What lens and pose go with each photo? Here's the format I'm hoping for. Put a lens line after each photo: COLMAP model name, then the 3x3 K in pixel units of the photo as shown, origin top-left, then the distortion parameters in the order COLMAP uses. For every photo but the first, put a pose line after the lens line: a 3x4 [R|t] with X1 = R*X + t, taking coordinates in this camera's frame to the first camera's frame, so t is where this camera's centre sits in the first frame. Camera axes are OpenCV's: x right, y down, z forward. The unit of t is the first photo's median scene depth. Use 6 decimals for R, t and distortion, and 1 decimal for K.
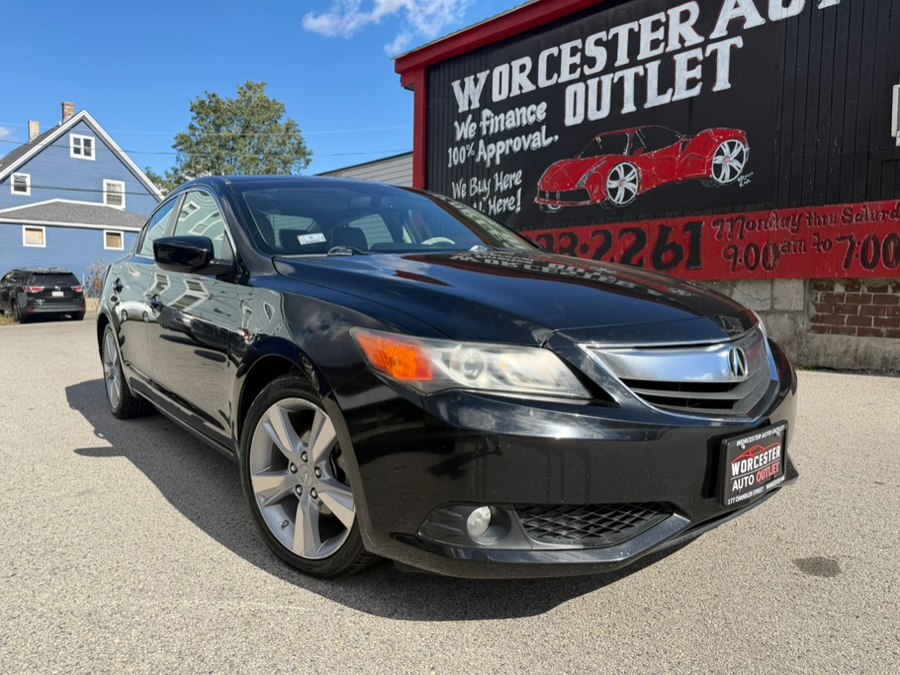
lens RADIAL K [[628.3, 0, 453.5], [0, 628.3, 350.1], [0, 0, 1]] dist [0.011378, -0.023205]
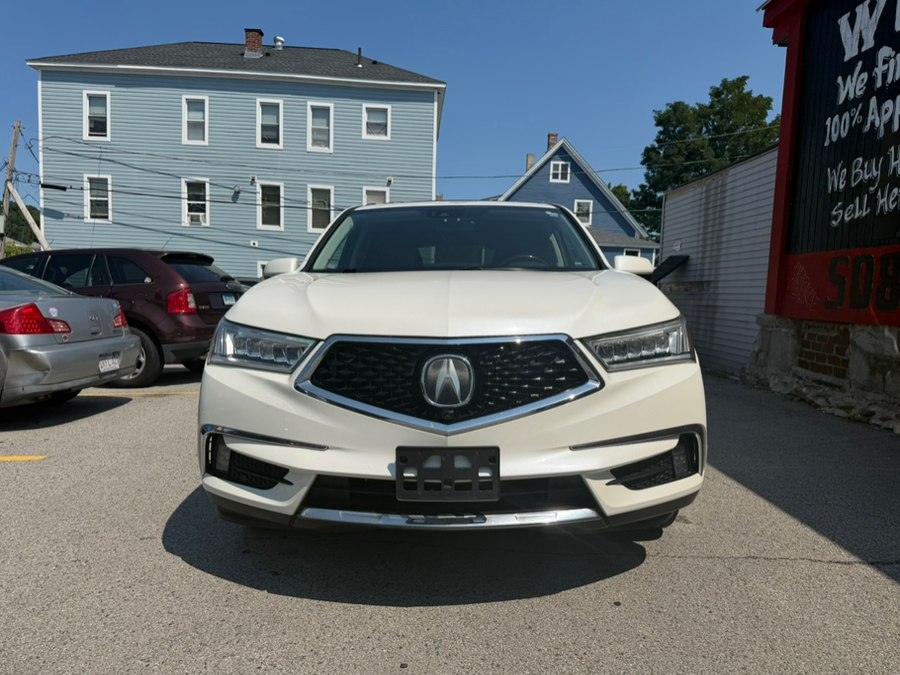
lens RADIAL K [[628.3, 0, 452.9], [0, 628.3, 343.6], [0, 0, 1]] dist [0.011378, -0.023205]
pose [[0.737850, 0.068093, -0.671521, 0.180754], [-0.083698, 0.996450, 0.009076, -0.063164], [0.669755, 0.049508, 0.740930, 0.282526]]
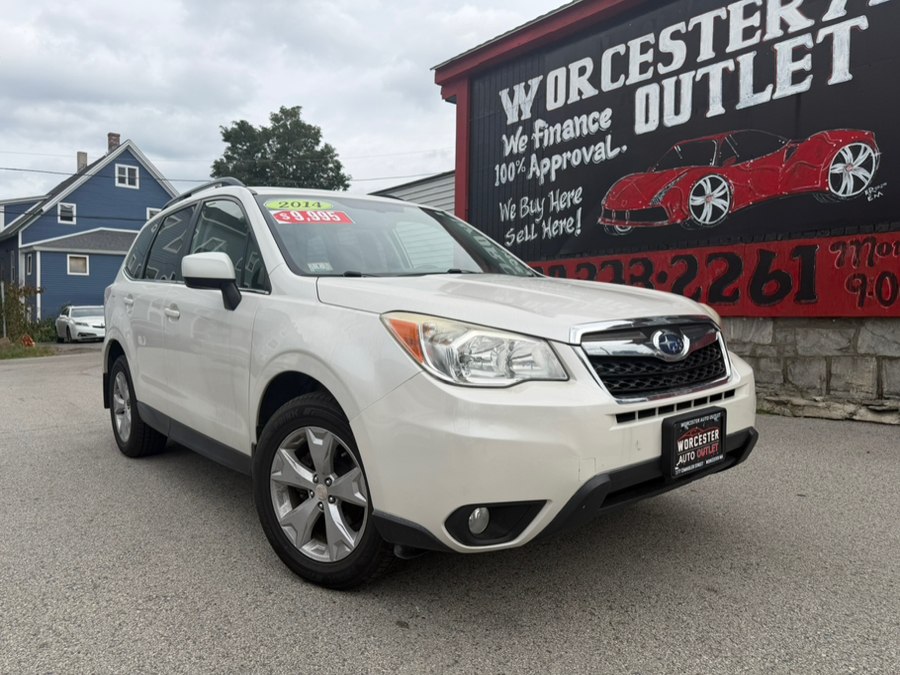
lens RADIAL K [[628.3, 0, 451.0], [0, 628.3, 348.6], [0, 0, 1]] dist [0.011378, -0.023205]
pose [[0.997969, -0.003312, -0.063614, -0.016636], [0.000988, 0.999332, -0.036537, -0.033280], [0.063692, 0.036400, 0.997306, 0.135476]]
